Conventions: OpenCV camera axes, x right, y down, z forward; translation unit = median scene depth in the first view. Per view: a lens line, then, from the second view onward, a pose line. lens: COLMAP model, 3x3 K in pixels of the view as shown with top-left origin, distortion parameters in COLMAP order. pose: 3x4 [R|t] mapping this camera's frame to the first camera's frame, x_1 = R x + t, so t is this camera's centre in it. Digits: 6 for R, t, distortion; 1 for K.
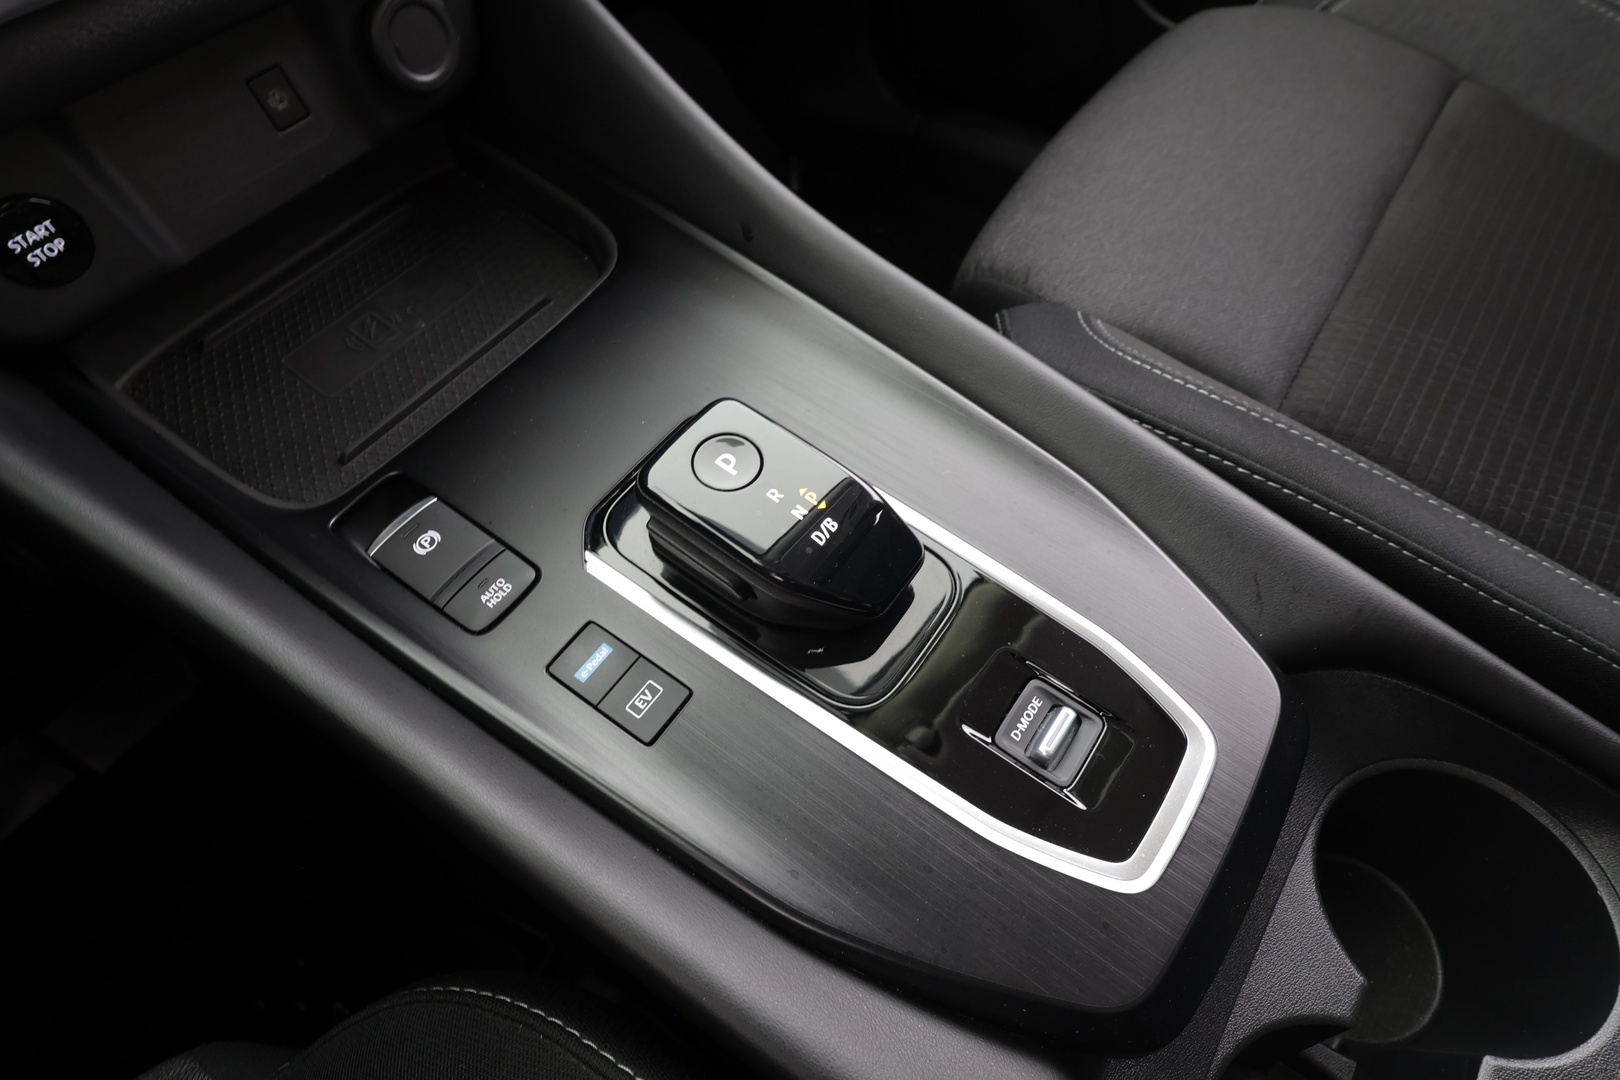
lens RADIAL K [[864.3, 0, 814.1], [0, 864.3, 542.8], [0, 0, 1]] dist [0.000714, 0.000508]
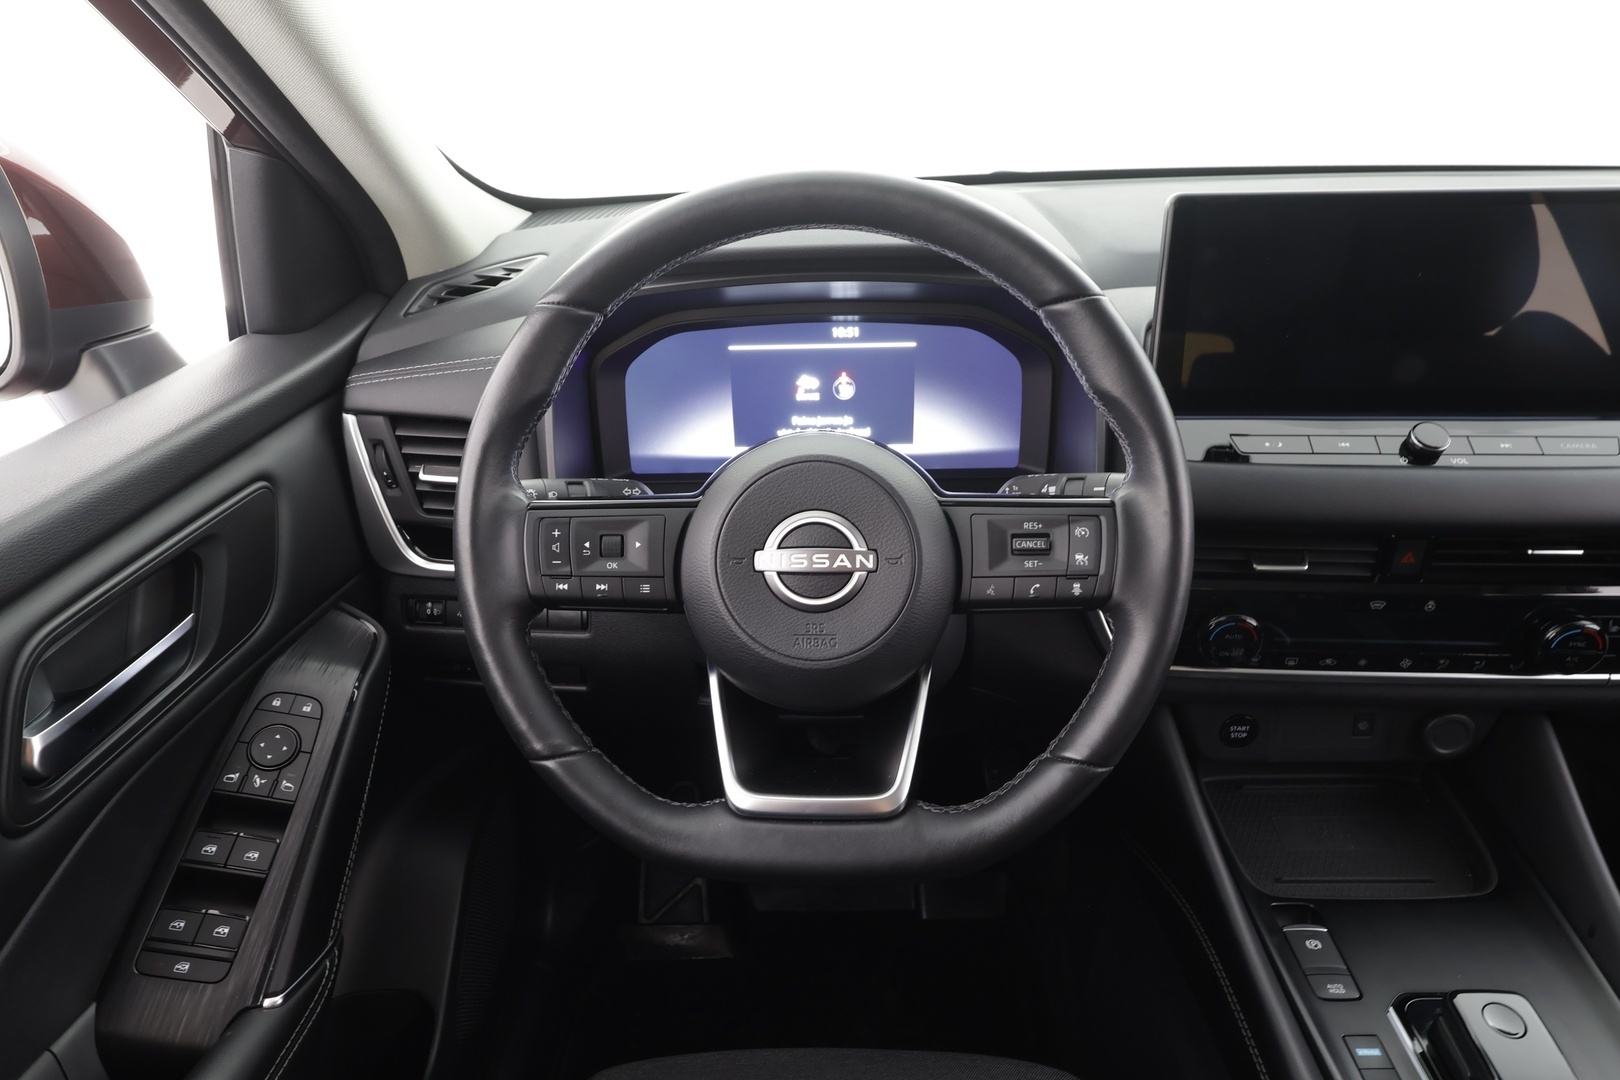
lens RADIAL K [[1001.1, 0, 803.5], [0, 1001.1, 546.3], [0, 0, 1]] dist [0.009596, -0.004763]
pose [[0.575771, 0.402862, -0.711470, 0.143435], [-0.686174, 0.711261, -0.152556, 0.491715], [0.444582, 0.576029, 0.685957, -1.581550]]
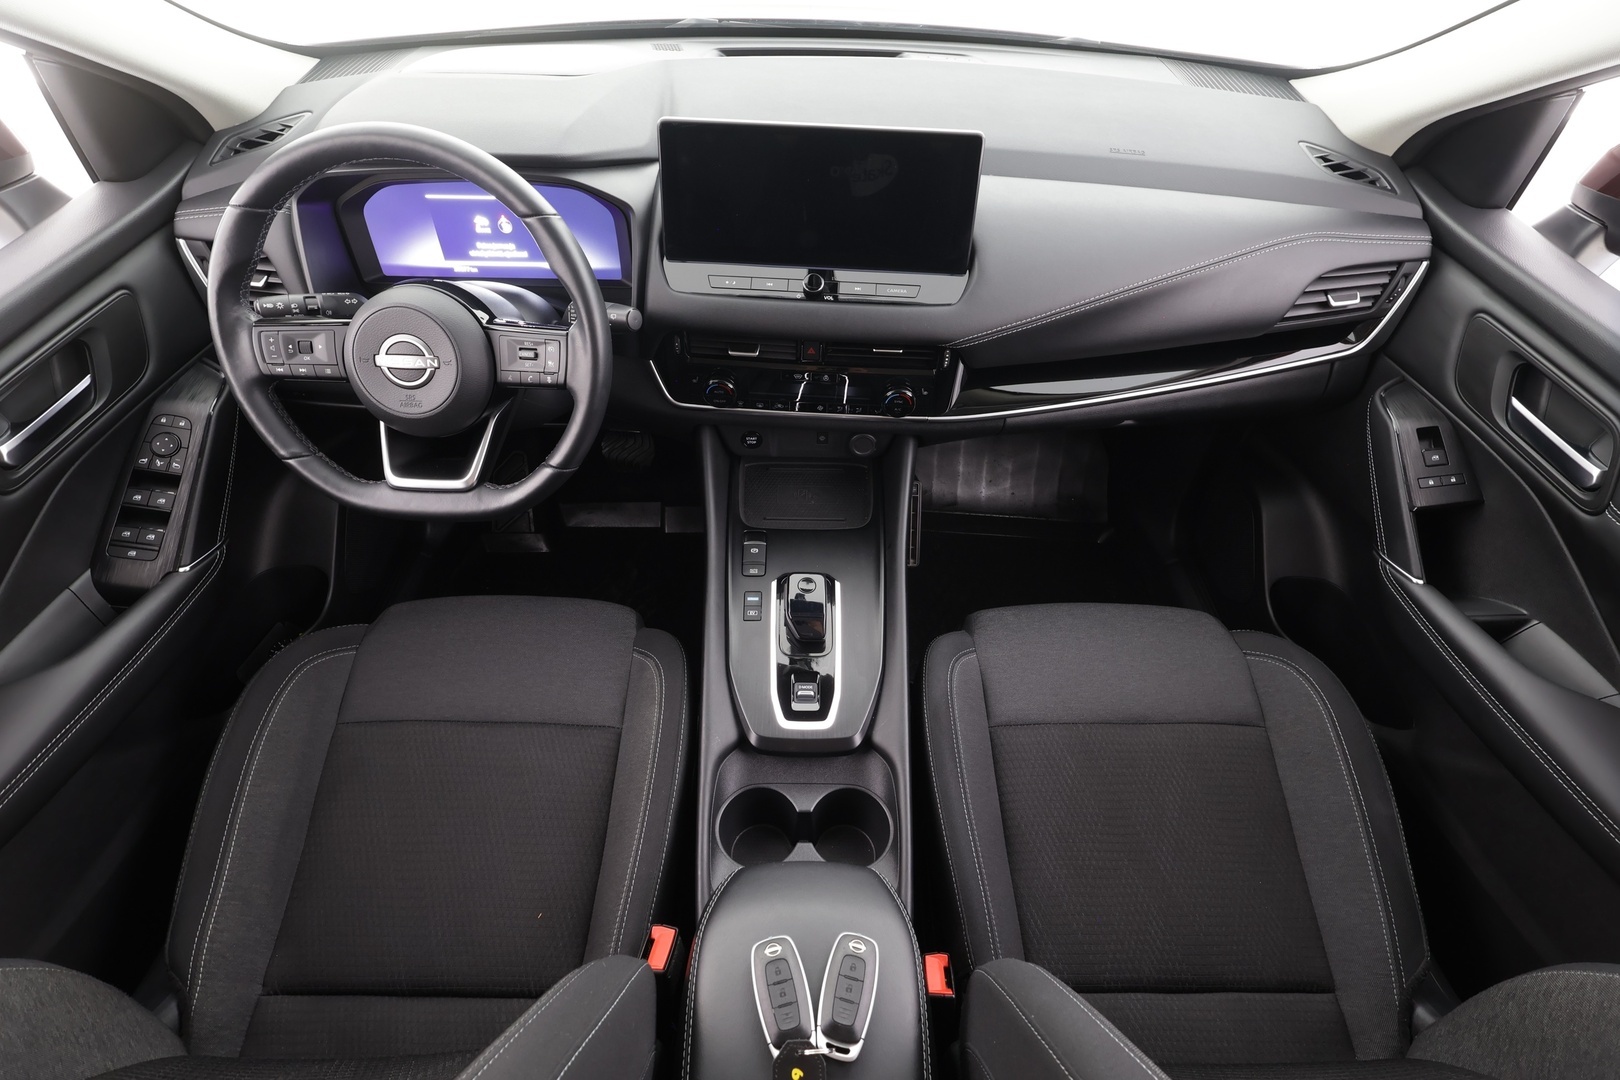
lens RADIAL K [[754.3, 0, 811.3], [0, 754.3, 539.2], [0, 0, 1]] dist [0.001689, 0.000515]
pose [[0.588656, 0.643824, -0.488850, 1.300991], [-0.701406, 0.707423, 0.087079, -0.500401], [0.401888, 0.291623, 0.868011, -1.819330]]
